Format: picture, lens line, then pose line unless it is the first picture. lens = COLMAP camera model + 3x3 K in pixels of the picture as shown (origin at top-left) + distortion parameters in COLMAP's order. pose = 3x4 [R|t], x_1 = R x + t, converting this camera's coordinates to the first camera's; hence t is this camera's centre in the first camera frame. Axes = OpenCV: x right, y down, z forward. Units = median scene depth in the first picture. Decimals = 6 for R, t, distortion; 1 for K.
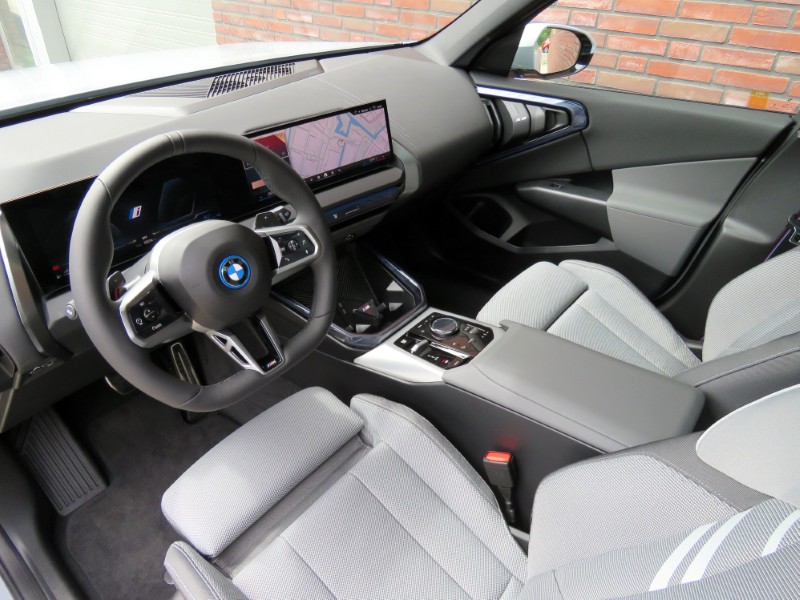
lens RADIAL K [[488.2, 0, 398.5], [0, 488.2, 299.8], [0, 0, 1]] dist [-0.002503, 0.003097]
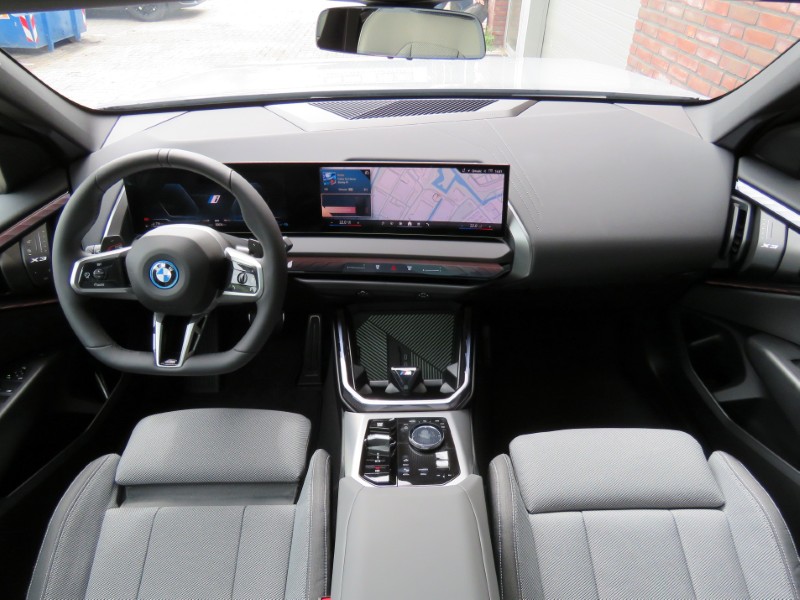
lens RADIAL K [[525.0, 0, 403.6], [0, 525.0, 281.8], [0, 0, 1]] dist [0.015276, -0.001446]
pose [[0.670914, 0.404490, -0.621500, 0.497355], [-0.434109, 0.893739, 0.113047, -0.258472], [0.601185, 0.193954, 0.775215, 0.233596]]
